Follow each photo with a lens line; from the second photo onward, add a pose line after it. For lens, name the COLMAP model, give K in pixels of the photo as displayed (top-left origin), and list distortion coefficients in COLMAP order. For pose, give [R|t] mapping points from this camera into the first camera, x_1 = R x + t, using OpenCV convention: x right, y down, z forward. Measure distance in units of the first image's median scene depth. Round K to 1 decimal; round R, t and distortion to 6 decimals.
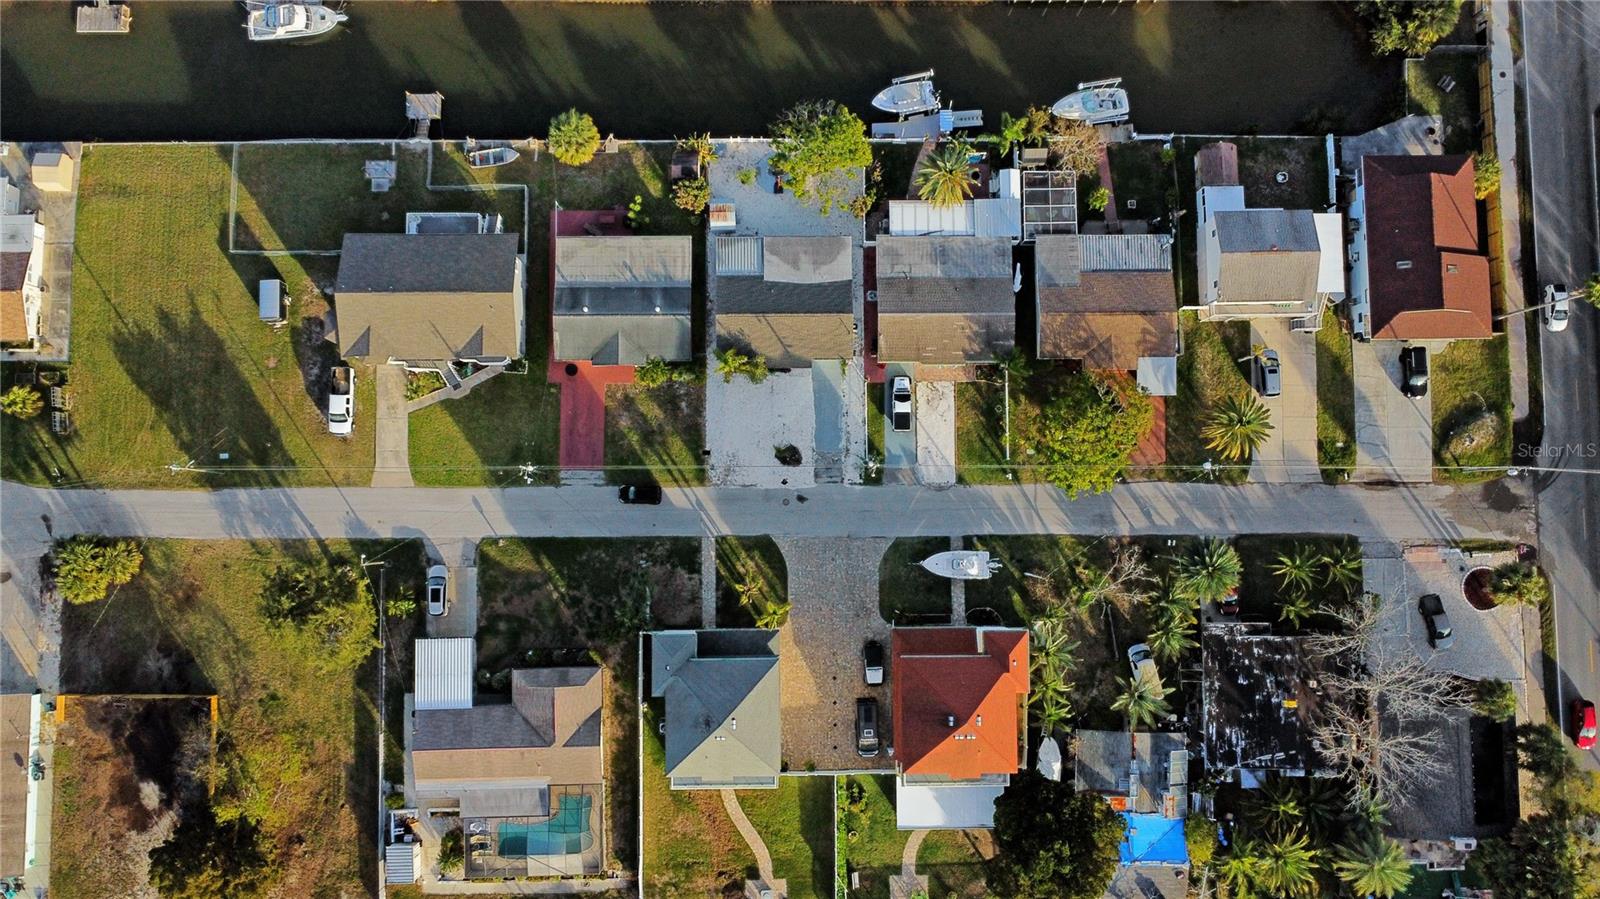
lens RADIAL K [[1212.4, 0, 790.3], [0, 1212.4, 429.3], [0, 0, 1]] dist [0.004066, -0.007766]
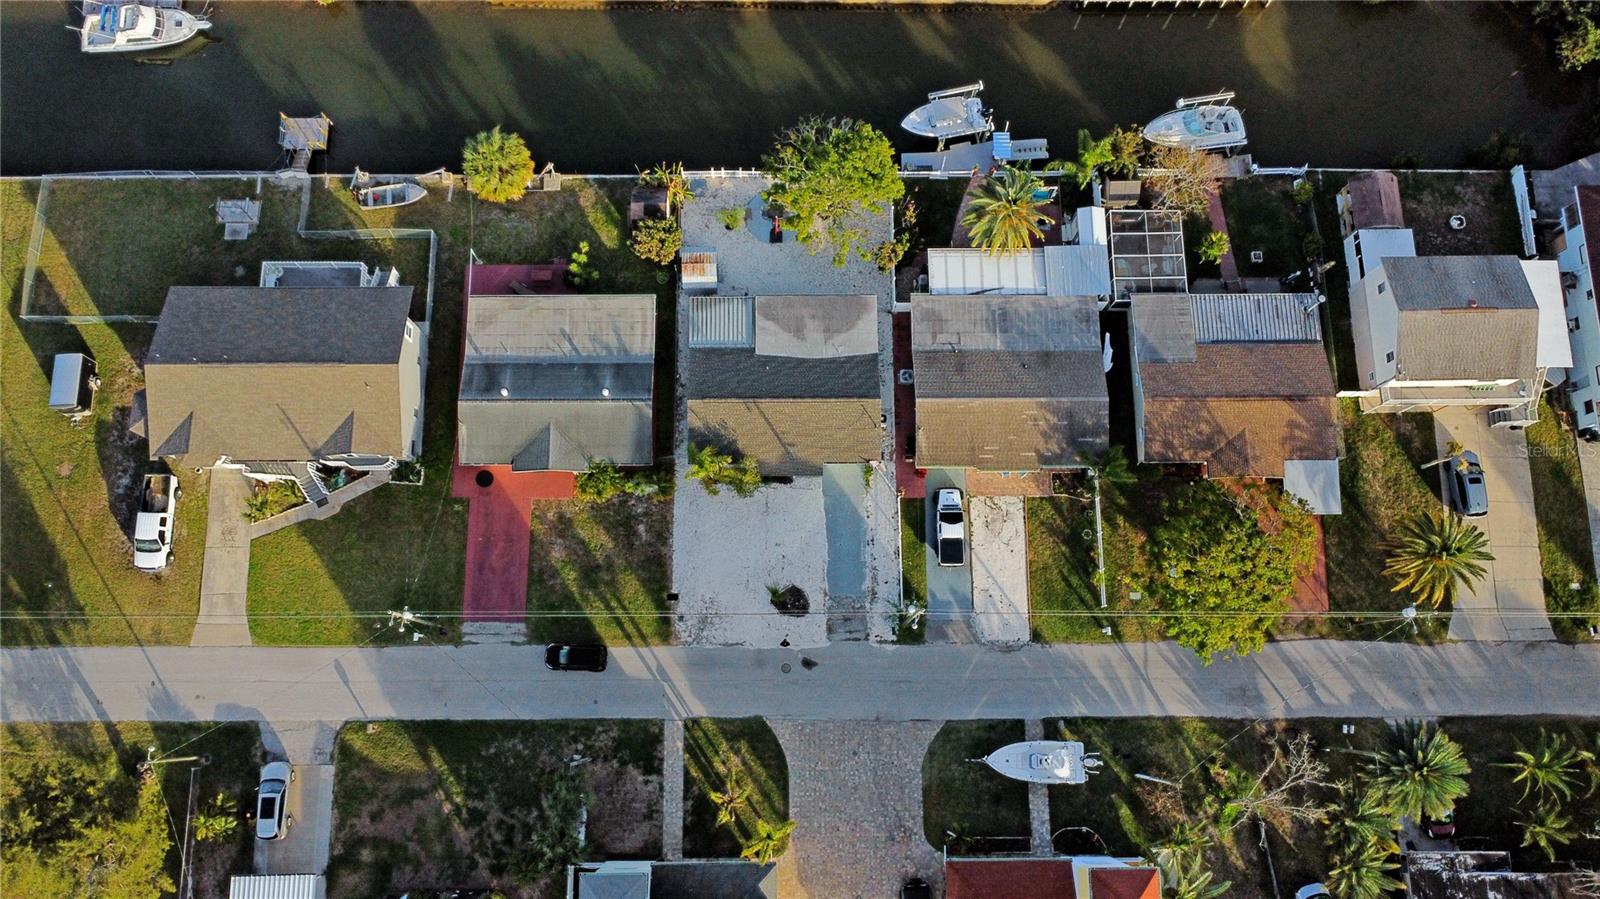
lens RADIAL K [[1212.4, 0, 782.6], [0, 1212.4, 431.6], [0, 0, 1]] dist [0.004066, -0.007766]
pose [[0.999989, -0.000271, -0.004761, -0.002337], [-0.000417, 0.989604, -0.143815, 0.025767], [0.004750, 0.143816, 0.989593, 0.294718]]
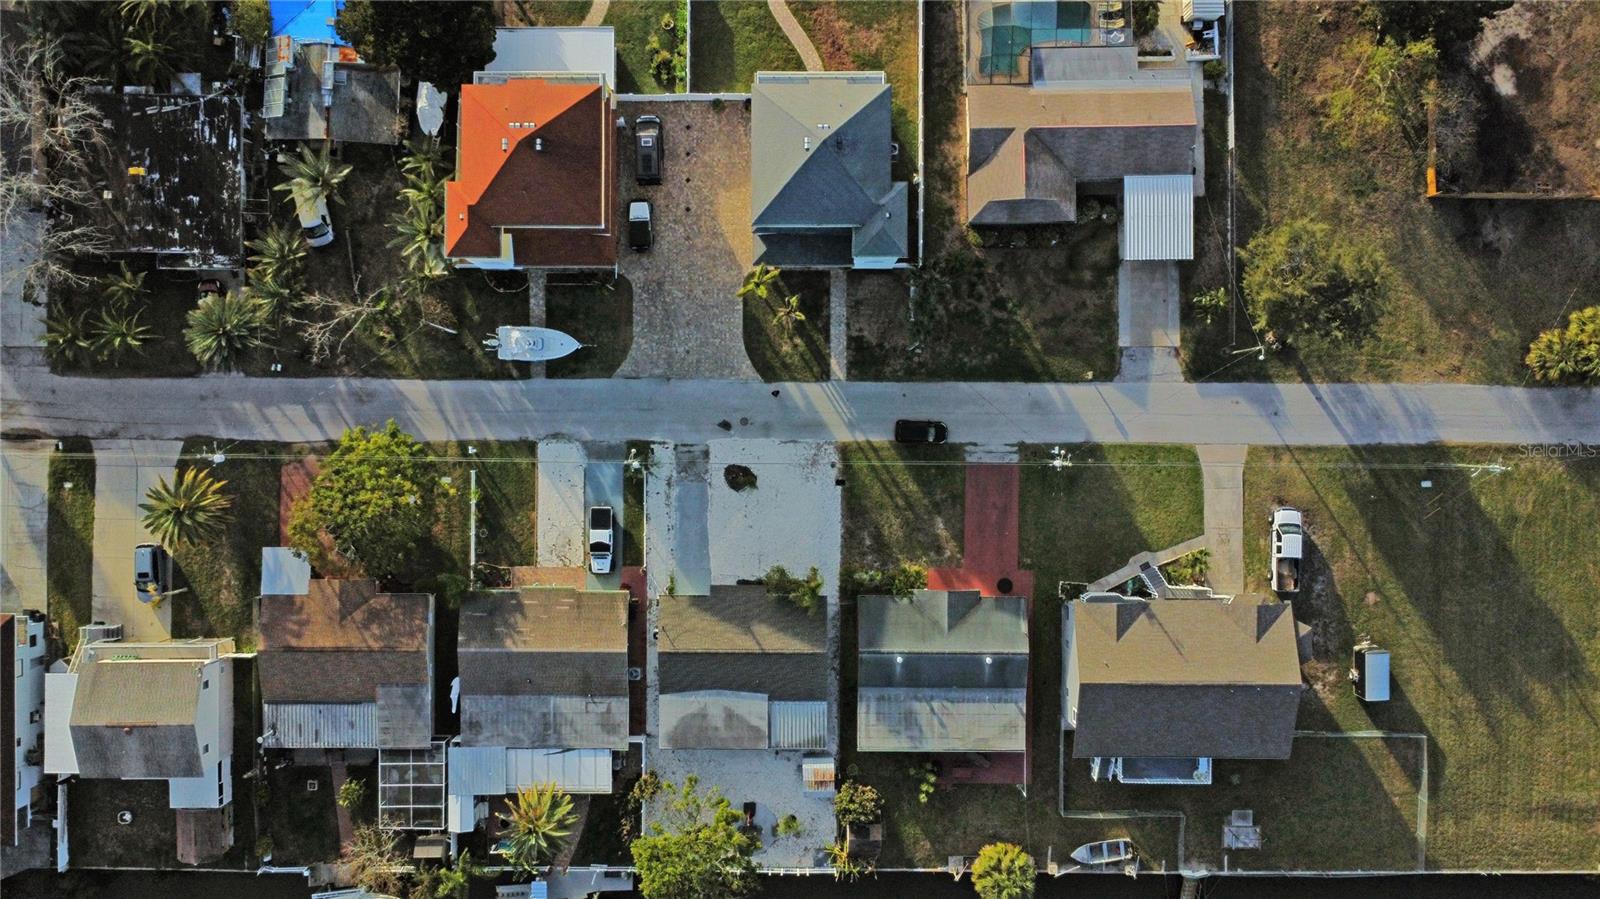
lens RADIAL K [[1212.4, 0, 773.9], [0, 1212.4, 435.8], [0, 0, 1]] dist [0.004066, -0.007766]
pose [[-0.999931, -0.010300, -0.005656, -0.019267], [0.009837, -0.997018, 0.076541, -0.012418], [-0.006428, 0.076480, 0.997050, 0.179848]]
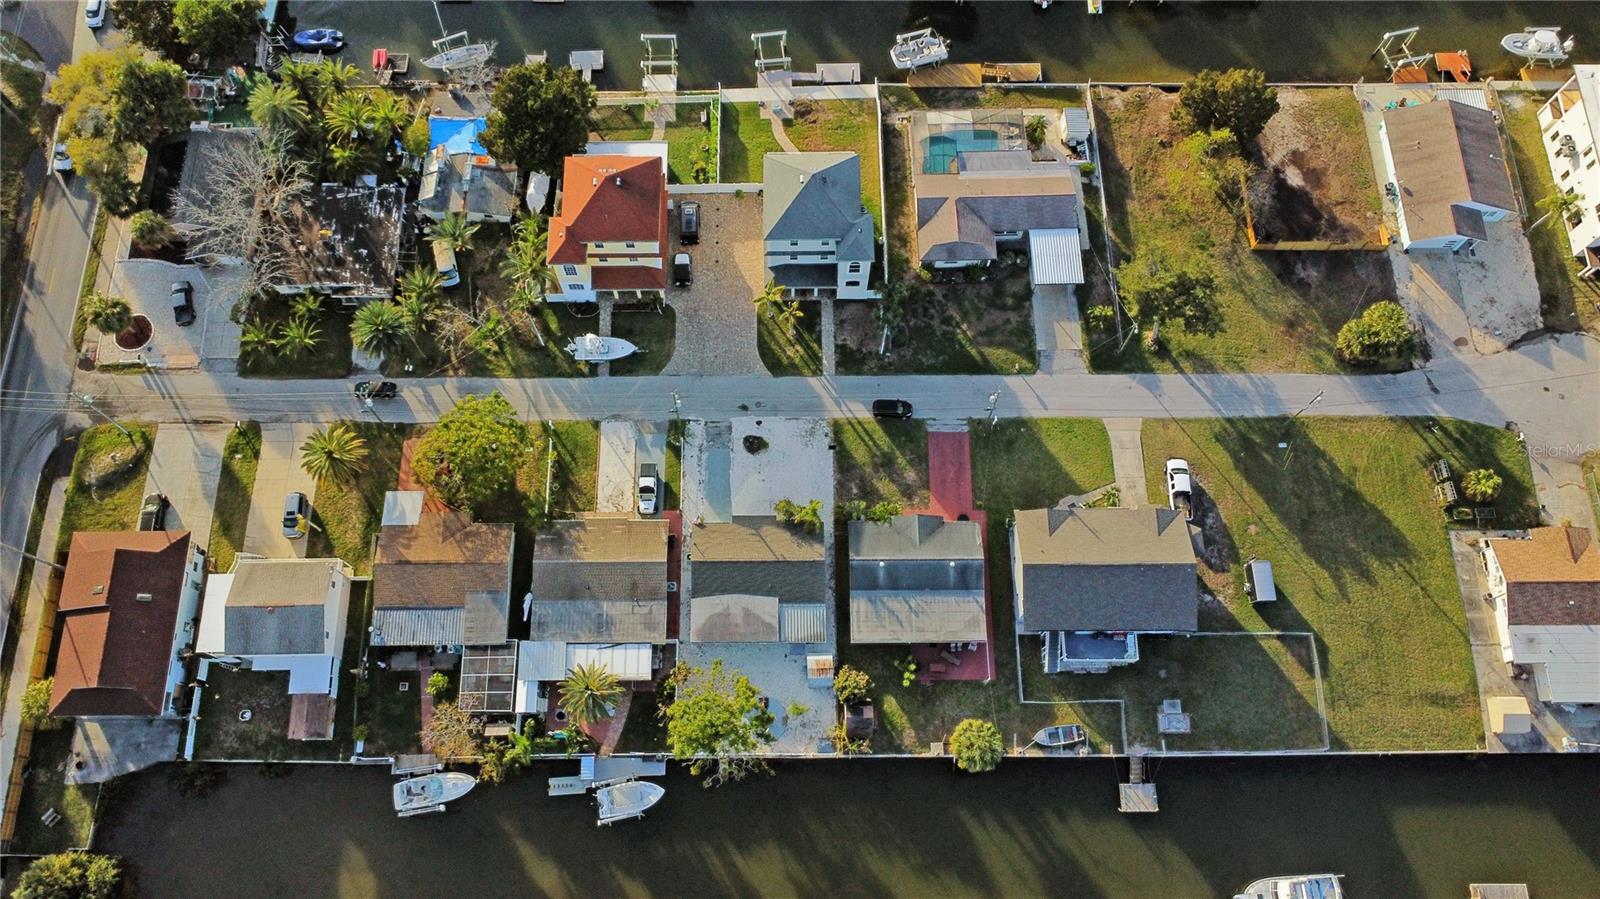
lens RADIAL K [[1212.4, 0, 766.3], [0, 1212.4, 456.7], [0, 0, 1]] dist [0.004066, -0.007766]
pose [[-0.999987, -0.005185, 0.000107, -0.011126], [0.004762, -0.909905, 0.414790, -0.433869], [-0.002054, 0.414785, 0.909917, 0.030432]]
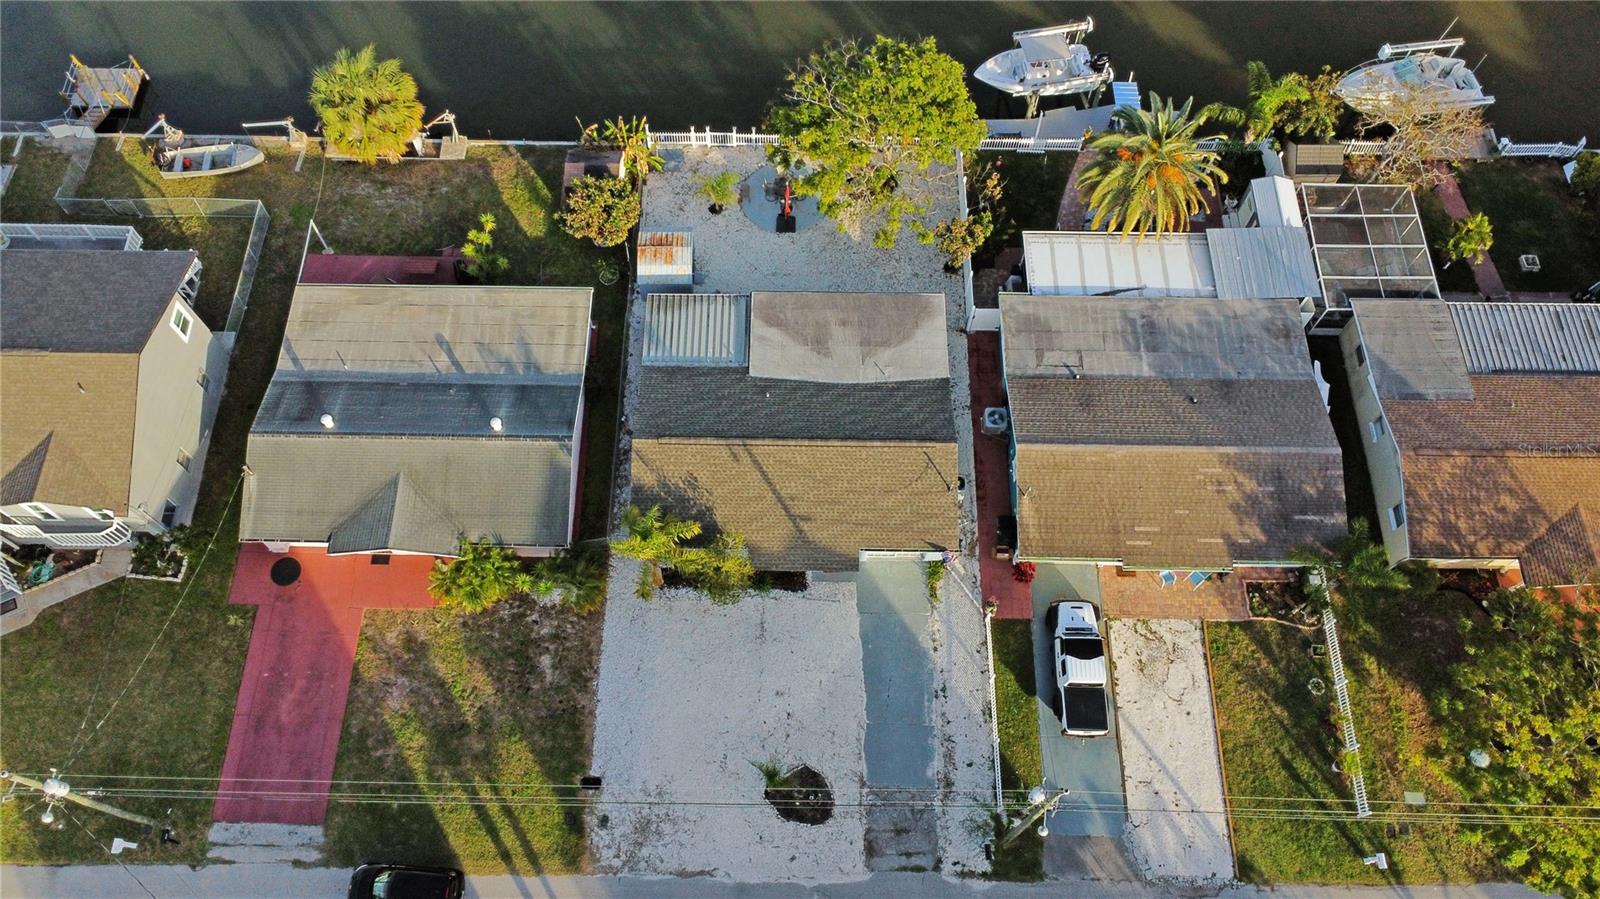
lens RADIAL K [[1212.4, 0, 782.6], [0, 1212.4, 429.9], [0, 0, 1]] dist [0.004066, -0.007766]
pose [[0.999761, 0.014205, -0.016607, -0.001980], [-0.019226, 0.933020, -0.359312, 0.052983], [0.010391, 0.359545, 0.933070, 0.594331]]
